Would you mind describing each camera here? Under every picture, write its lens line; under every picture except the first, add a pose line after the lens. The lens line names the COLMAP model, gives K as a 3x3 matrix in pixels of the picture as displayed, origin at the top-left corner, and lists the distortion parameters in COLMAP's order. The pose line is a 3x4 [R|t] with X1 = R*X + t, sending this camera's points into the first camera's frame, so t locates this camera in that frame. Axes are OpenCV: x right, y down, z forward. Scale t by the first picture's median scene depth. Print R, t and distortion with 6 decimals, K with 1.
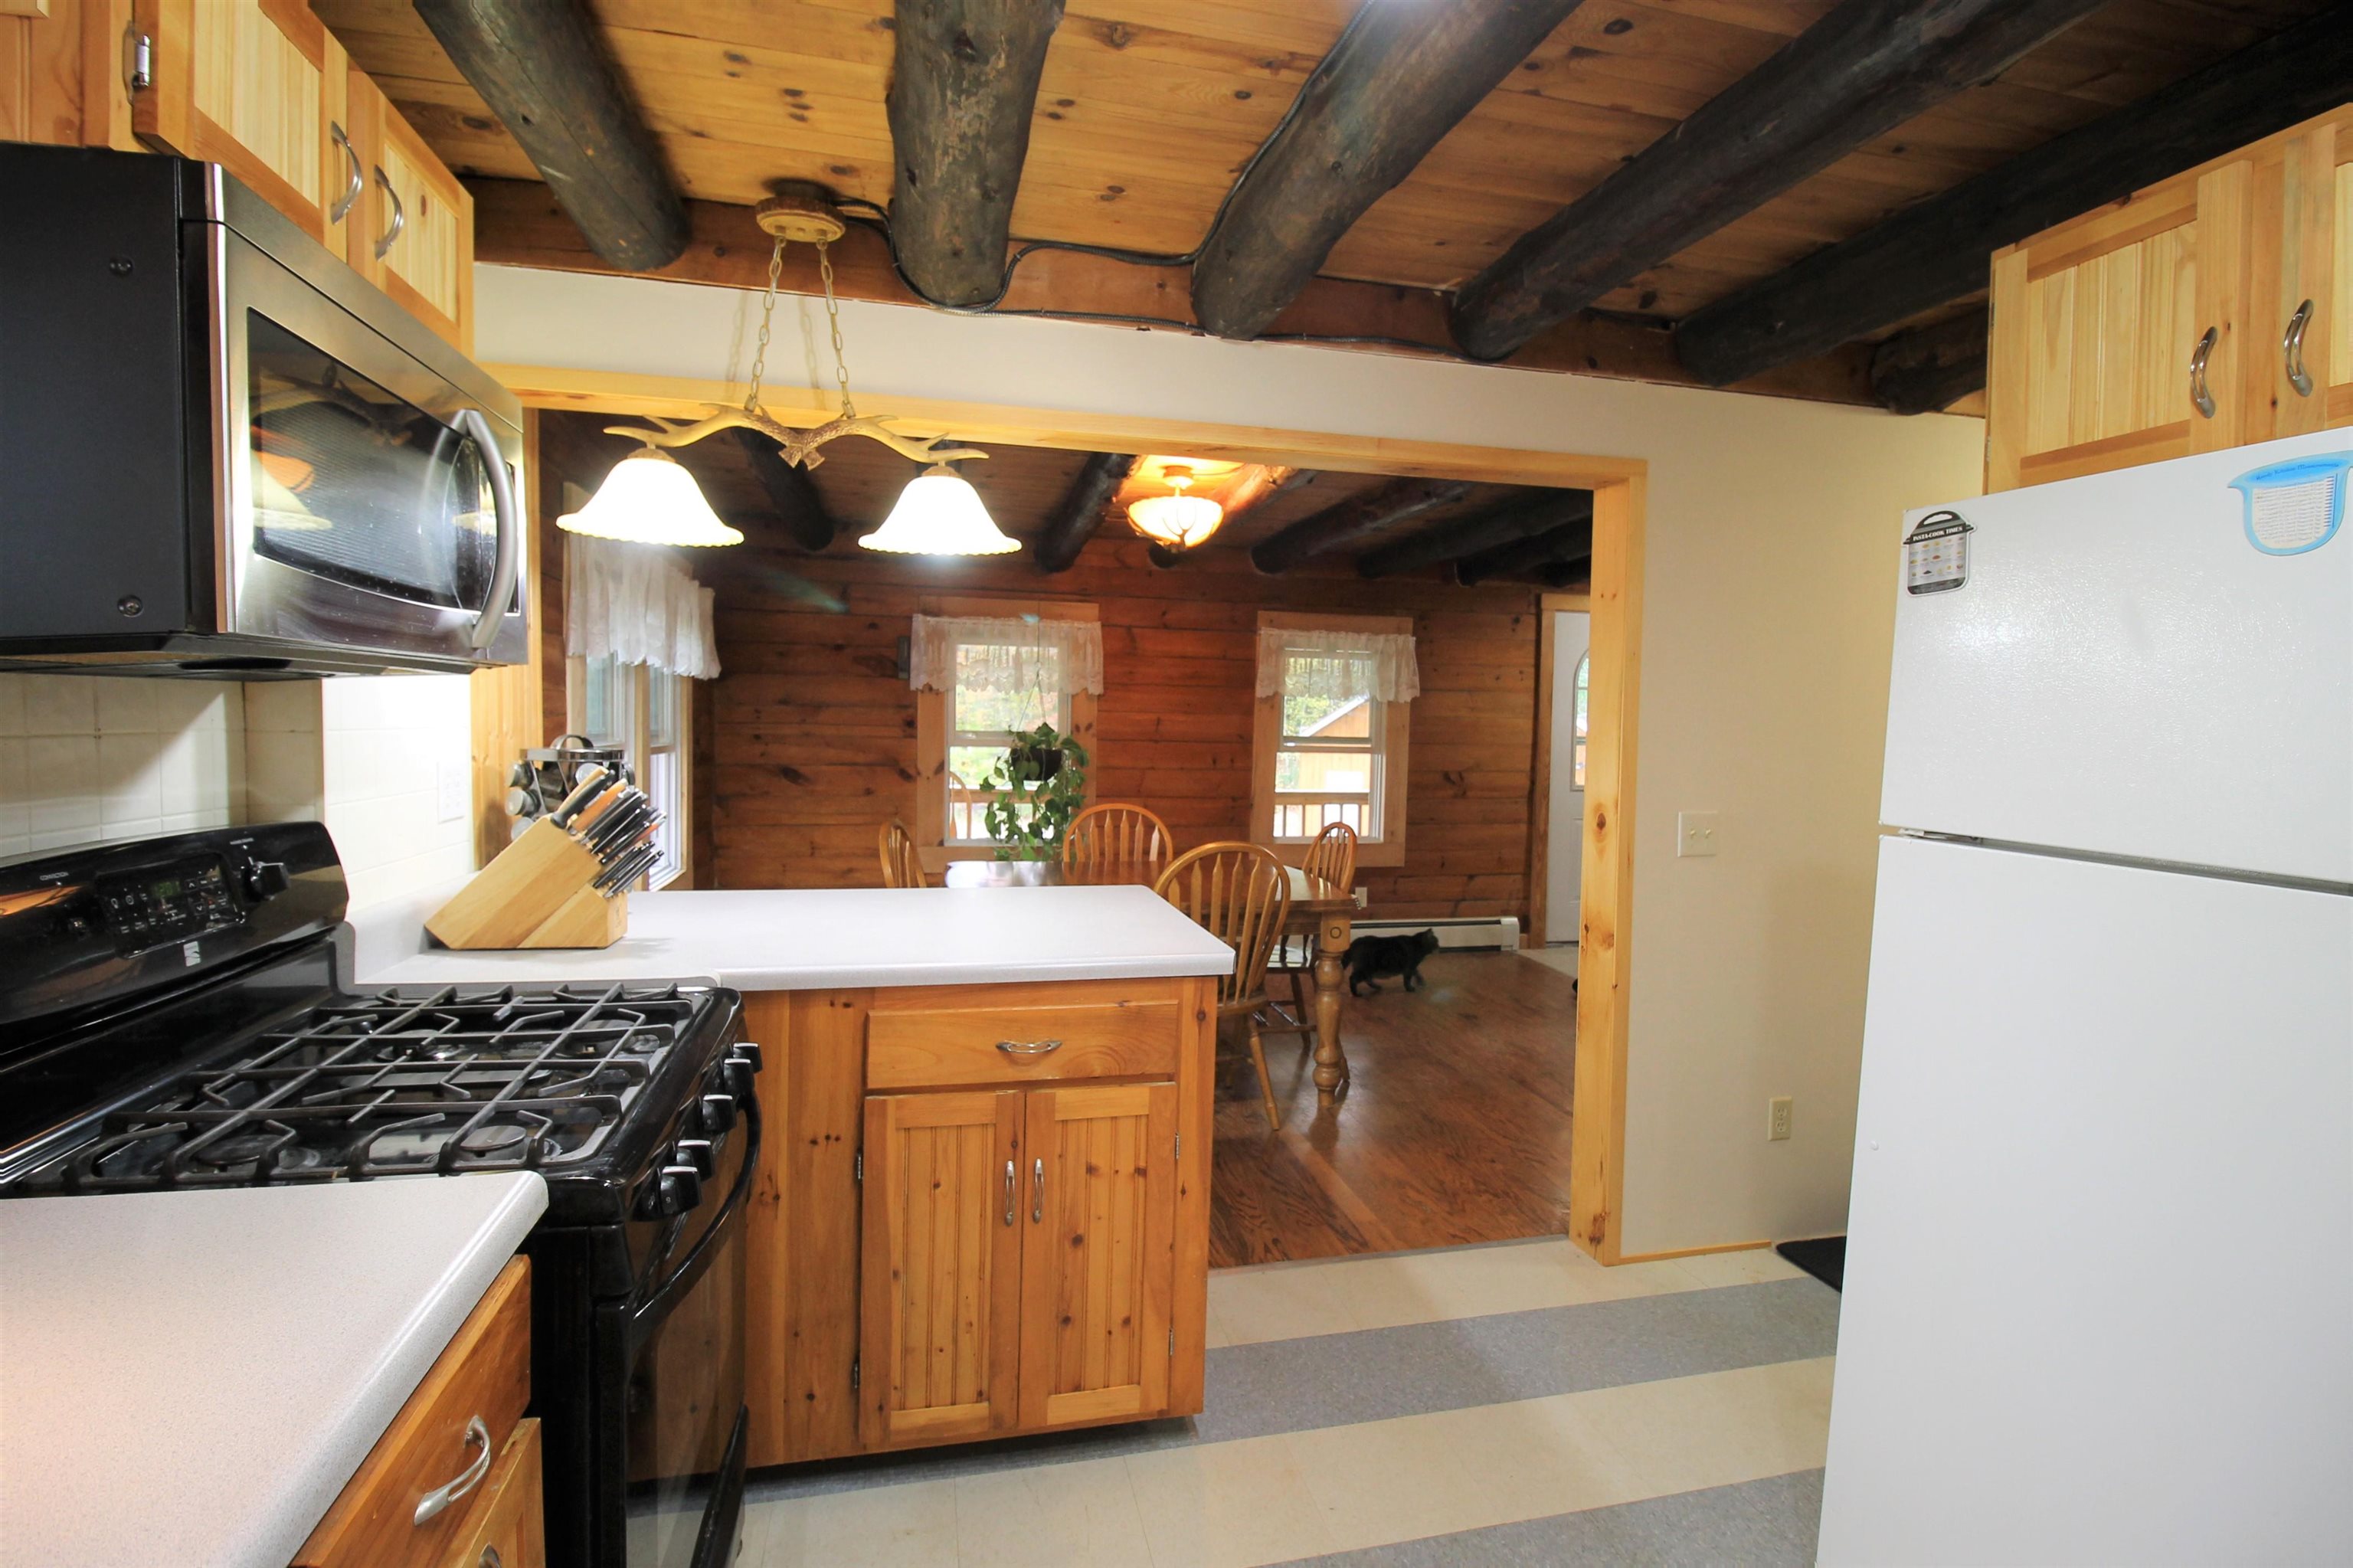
lens RADIAL K [[1092.6, 0, 1172.2], [0, 1092.6, 773.4], [0, 0, 1]] dist [-0.017047, 0.000178]
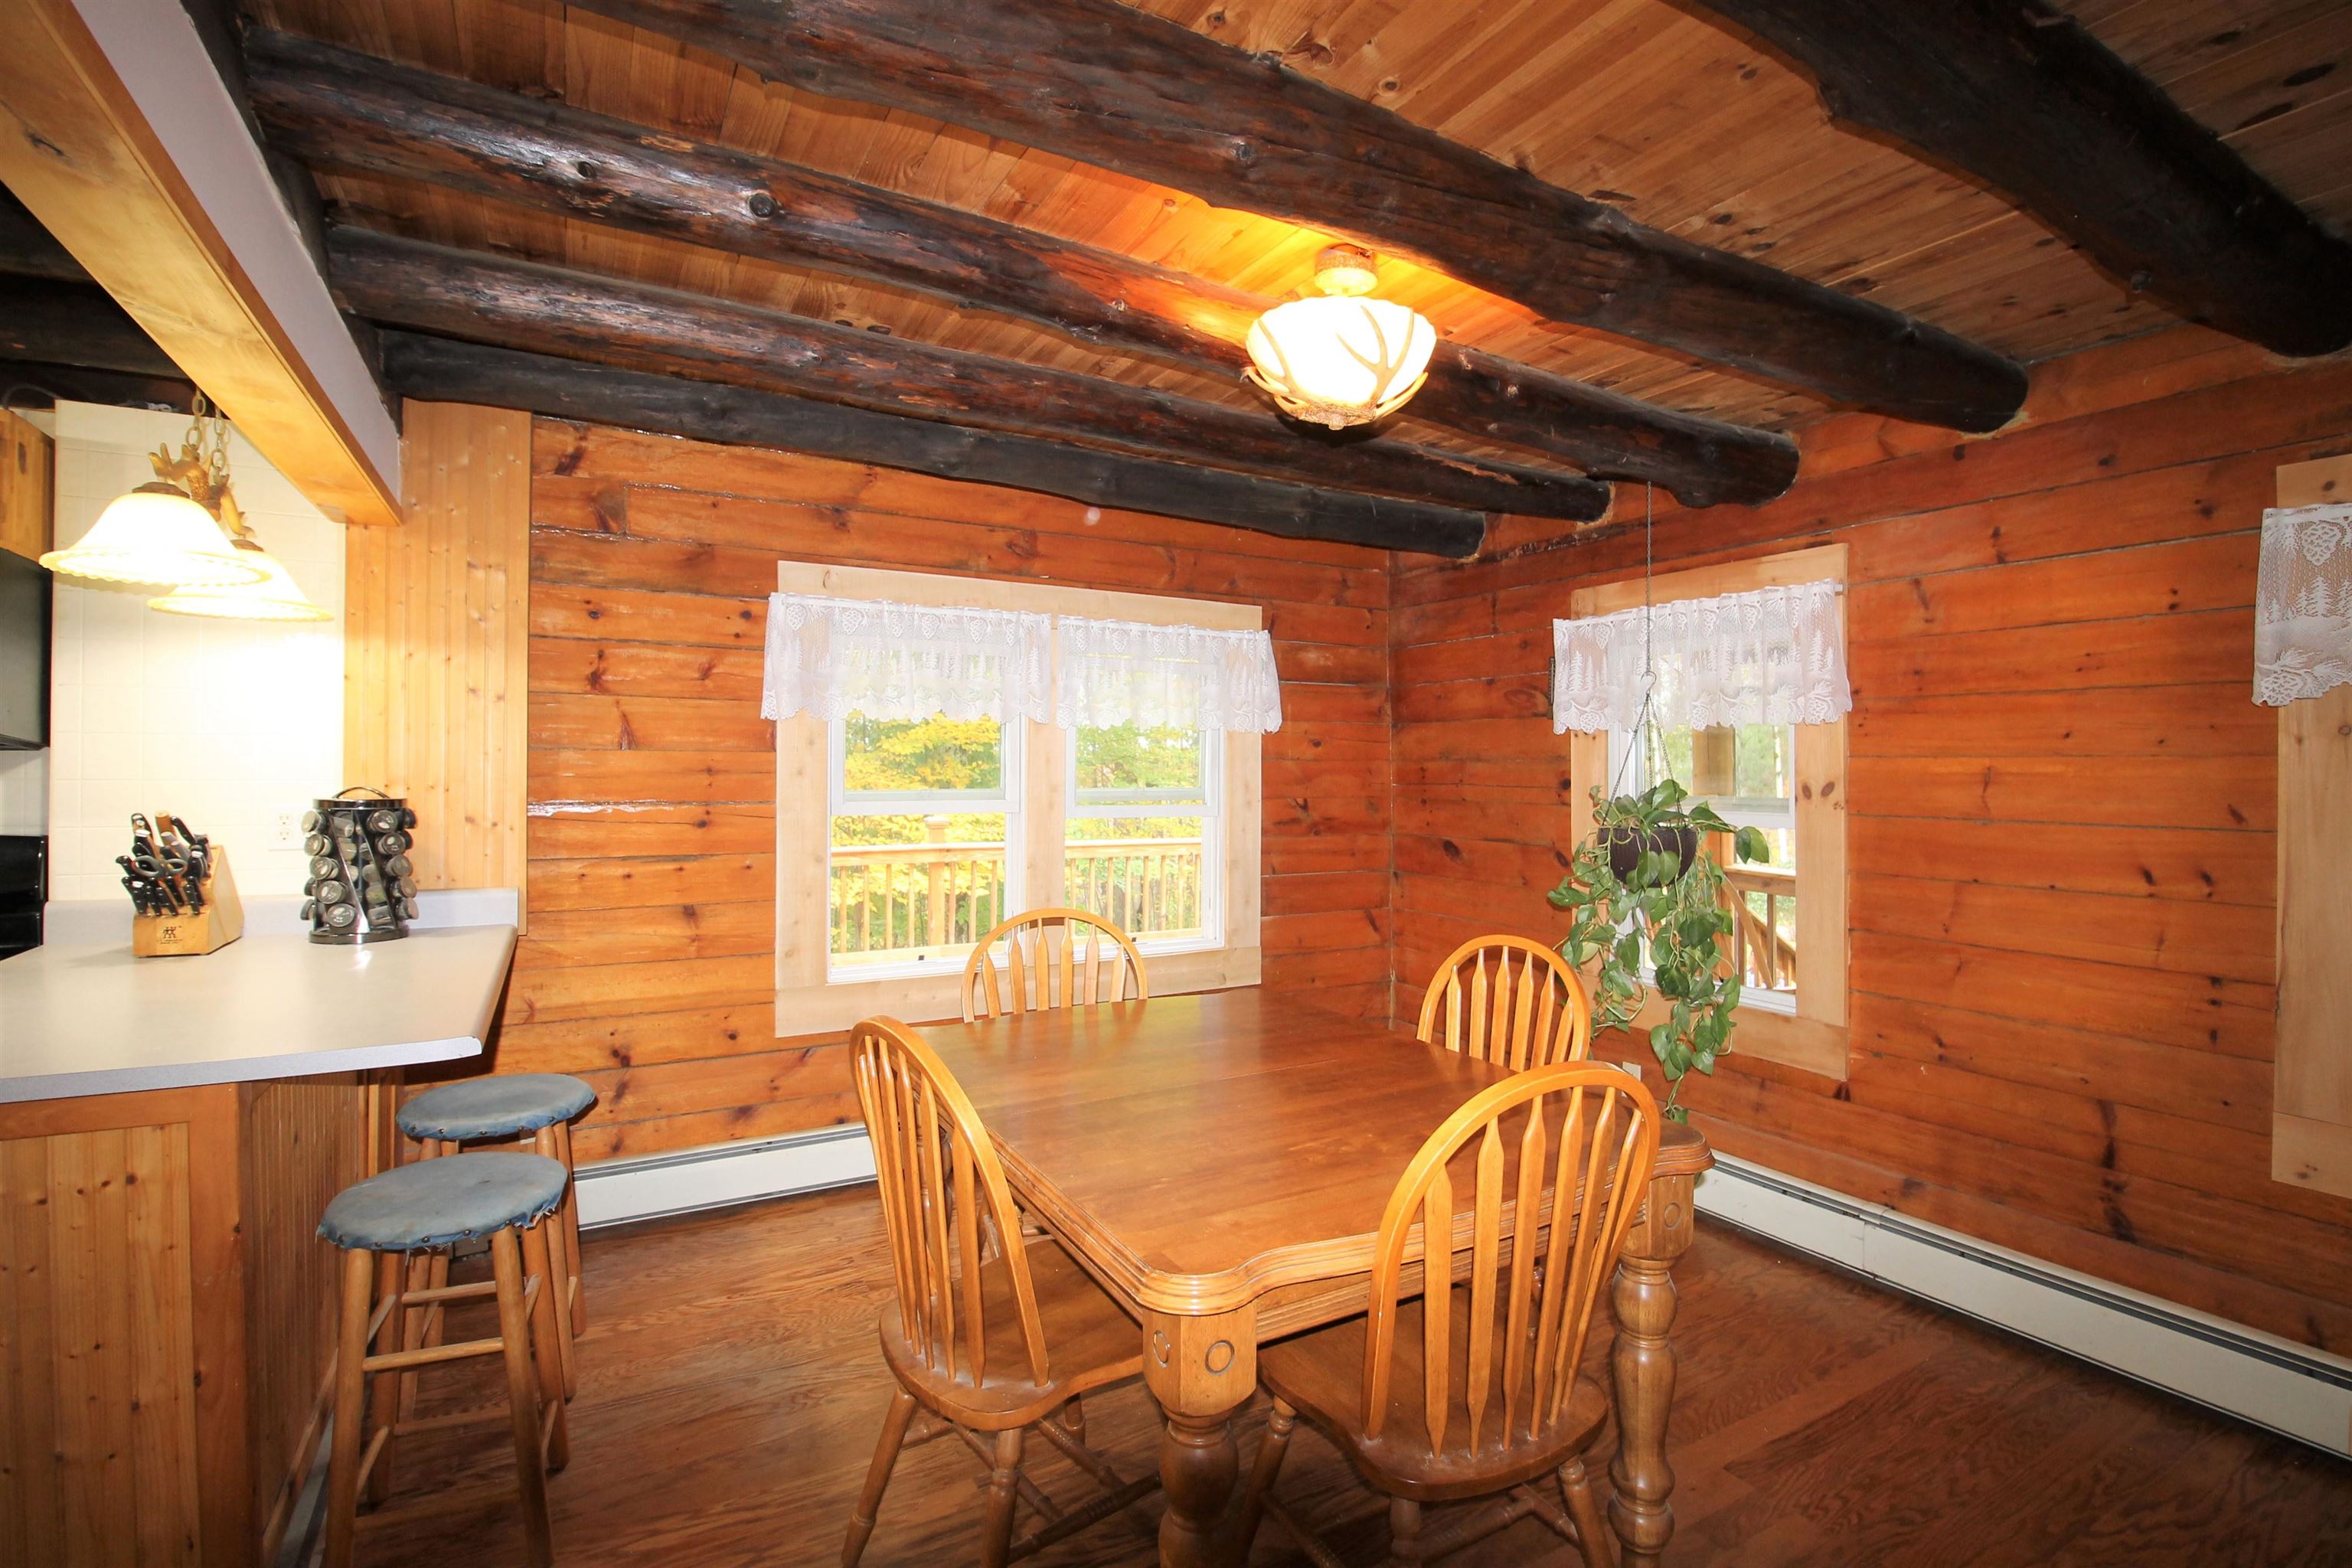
lens RADIAL K [[1092.1, 0, 1178.7], [0, 1092.1, 779.2], [0, 0, 1]] dist [-0.017047, 0.000178]
pose [[0.274681, -0.010346, -0.961480, 1.204588], [-0.048974, 0.998494, -0.024736, -0.072286], [0.960288, 0.053882, 0.273760, 2.105839]]
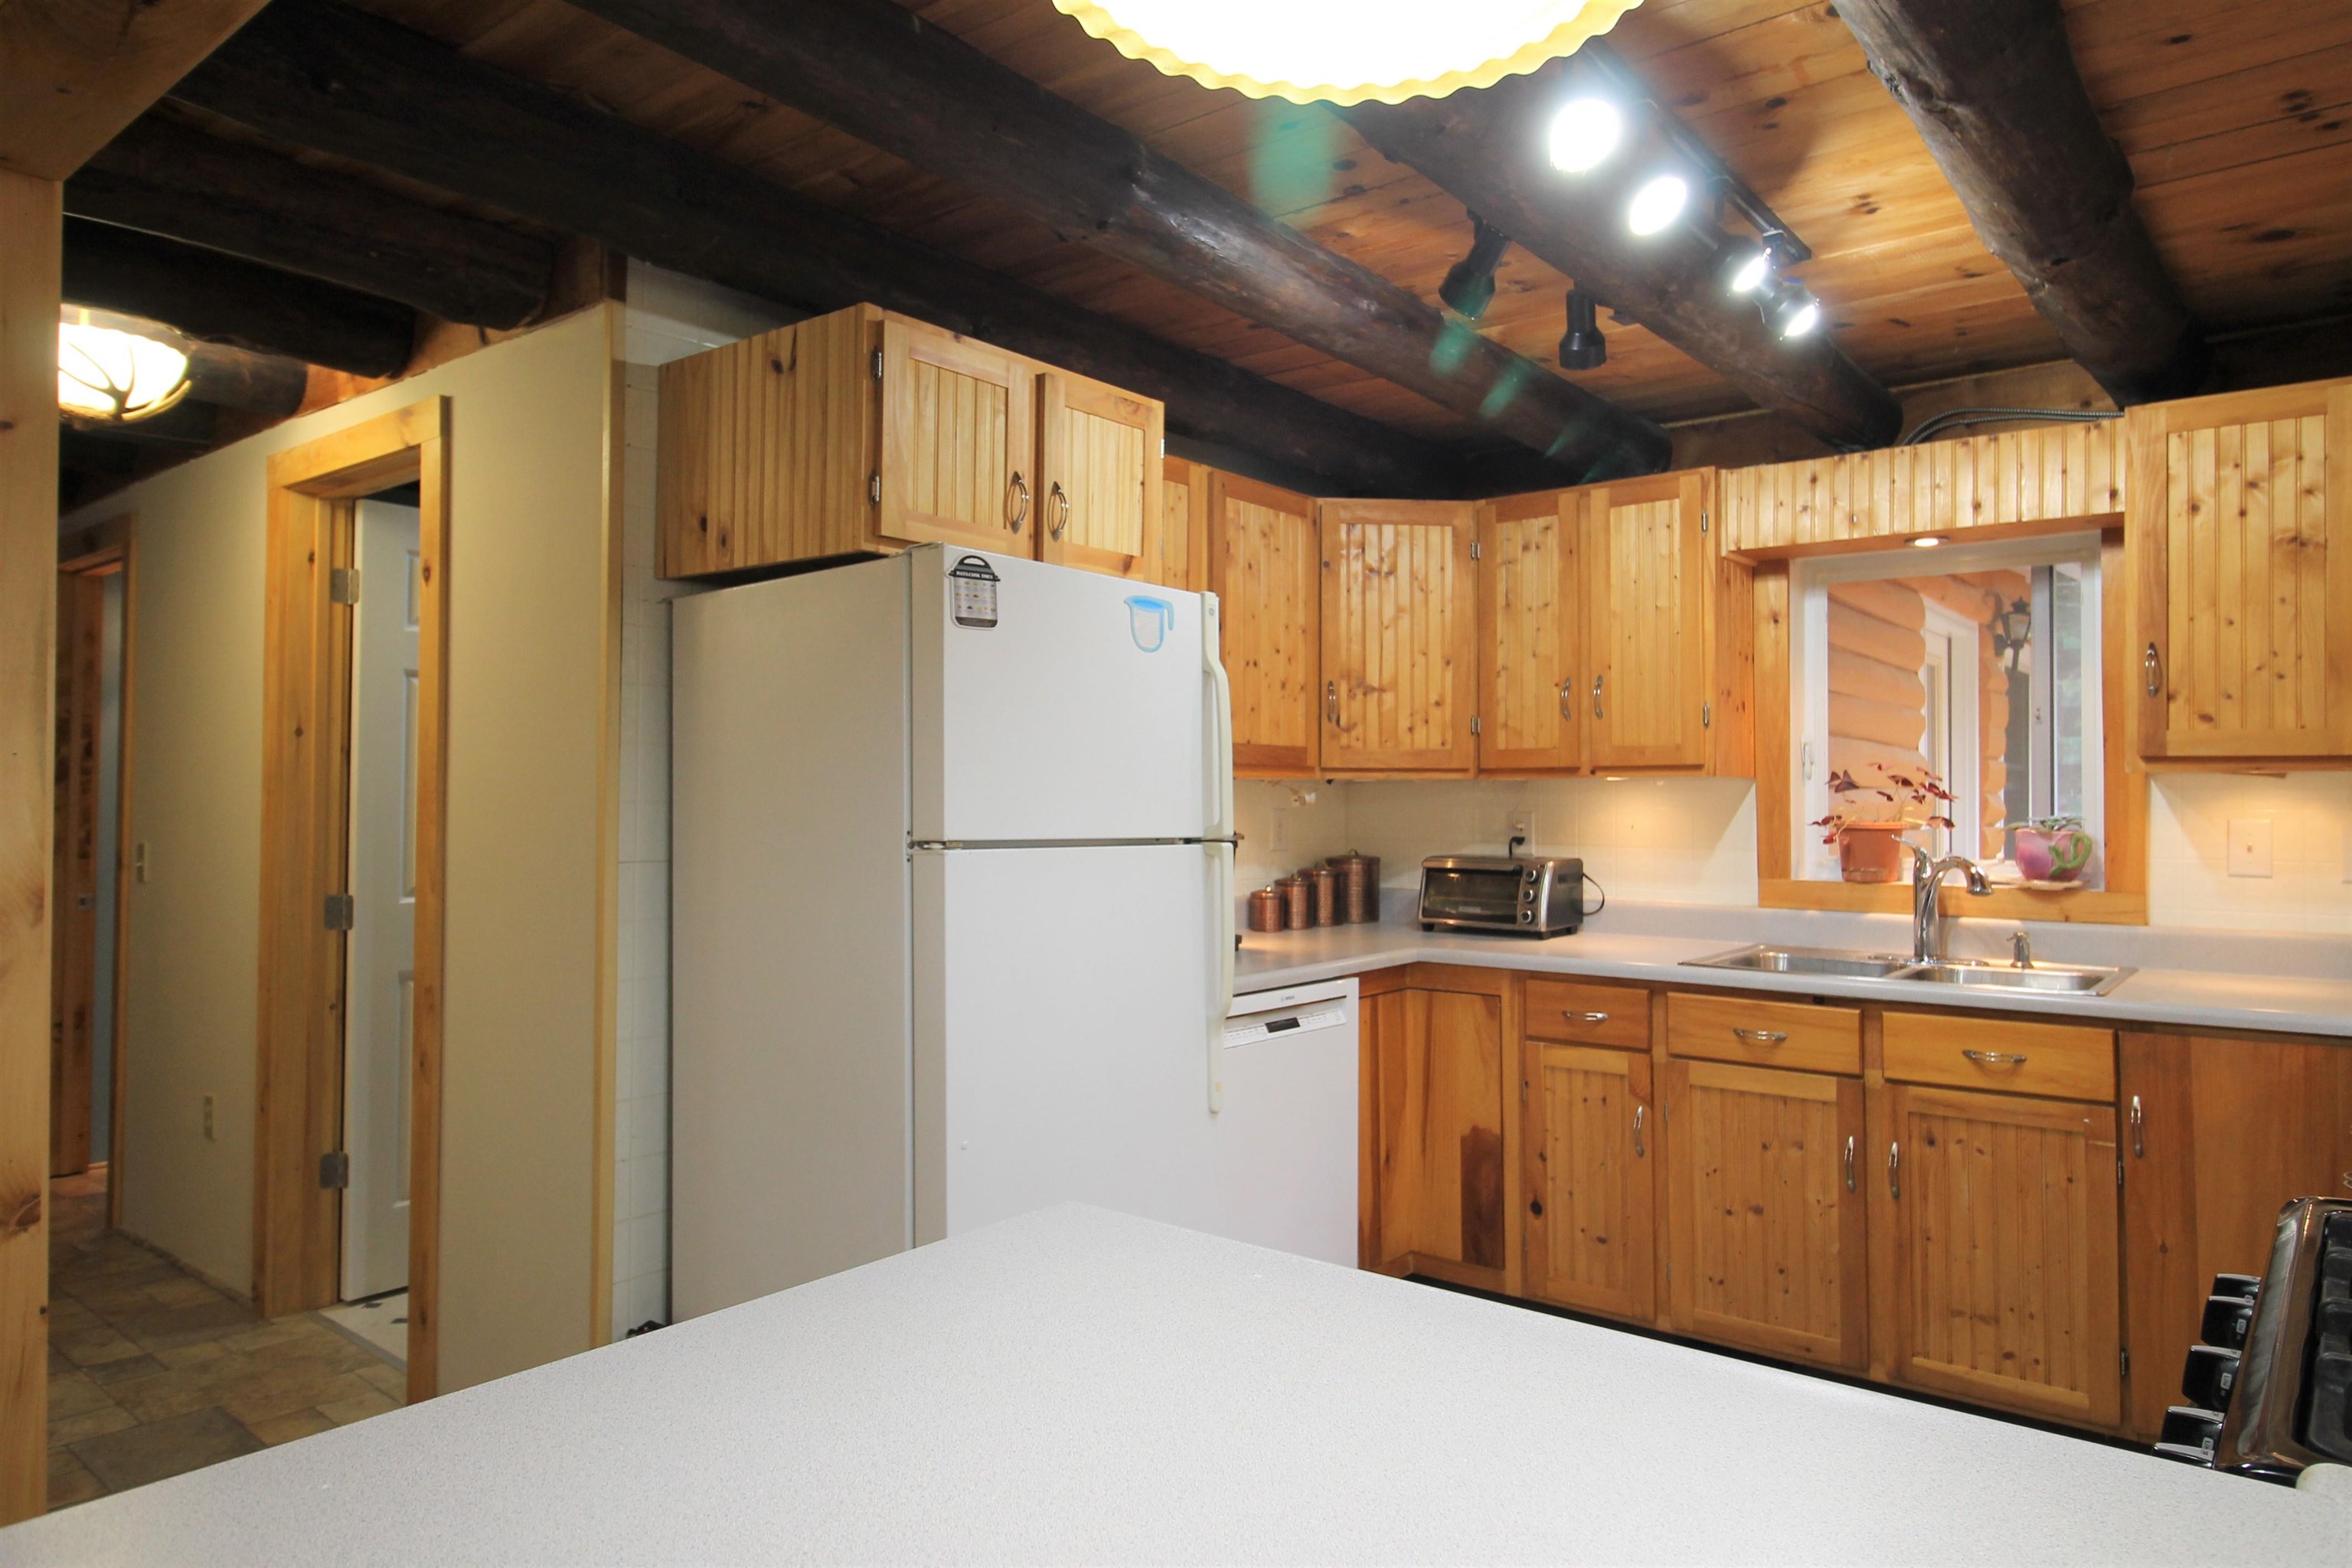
lens RADIAL K [[1475.0, 0, 1173.1], [0, 1475.0, 765.5], [0, 0, 1]] dist [-0.009291, -0.001786]
pose [[-0.600754, -0.002353, 0.799431, -0.613199], [0.022281, 0.999558, 0.019687, -0.049251], [-0.799124, 0.029639, -0.600436, 1.703917]]
